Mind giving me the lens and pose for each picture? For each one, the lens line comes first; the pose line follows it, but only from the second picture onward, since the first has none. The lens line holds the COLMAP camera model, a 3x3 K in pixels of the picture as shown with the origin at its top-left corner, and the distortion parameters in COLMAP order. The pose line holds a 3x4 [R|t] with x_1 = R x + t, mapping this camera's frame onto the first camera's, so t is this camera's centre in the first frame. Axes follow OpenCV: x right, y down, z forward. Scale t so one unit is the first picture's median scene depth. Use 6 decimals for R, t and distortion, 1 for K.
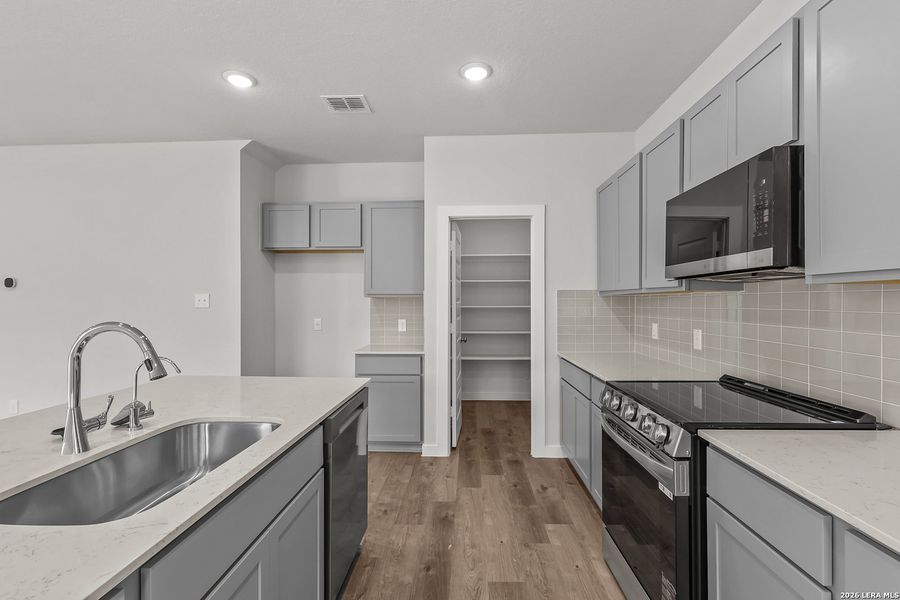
lens RADIAL K [[422.0, 0, 447.4], [0, 422.0, 301.6], [0, 0, 1]] dist [-0.000552, 0.000171]
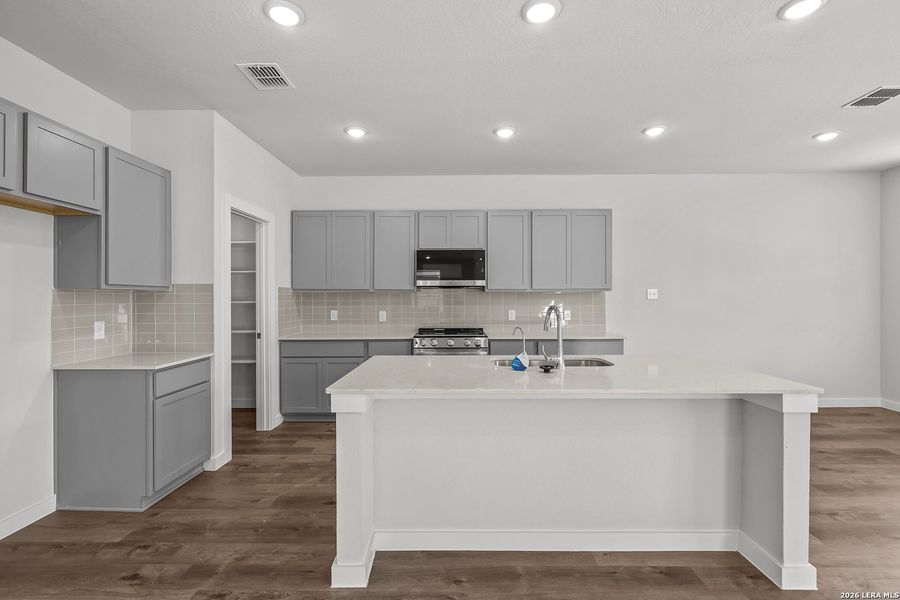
lens RADIAL K [[416.8, 0, 448.5], [0, 416.8, 297.5], [0, 0, 1]] dist [-0.005309, 0.000624]
pose [[-0.031830, 0.004229, 0.999484, -0.999771], [0.004983, 0.999979, -0.004072, 0.010348], [-0.999481, 0.004851, -0.031850, 0.565987]]
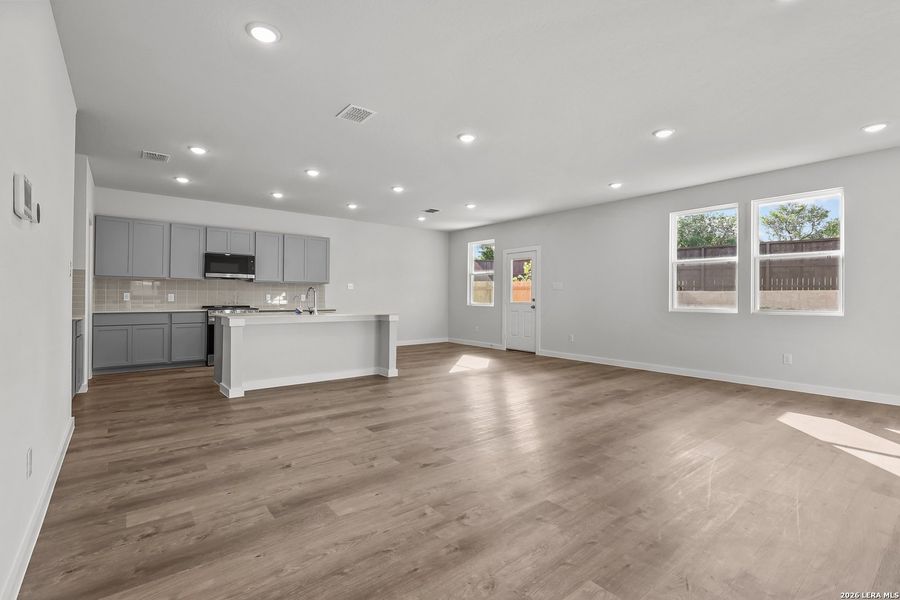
lens RADIAL K [[416.8, 0, 448.5], [0, 416.8, 297.5], [0, 0, 1]] dist [-0.005309, 0.000624]
pose [[-0.661767, -0.000115, 0.749709, -1.932743], [-0.002580, 0.999994, -0.002124, 0.068951], [-0.749705, -0.003340, -0.661764, 1.073555]]
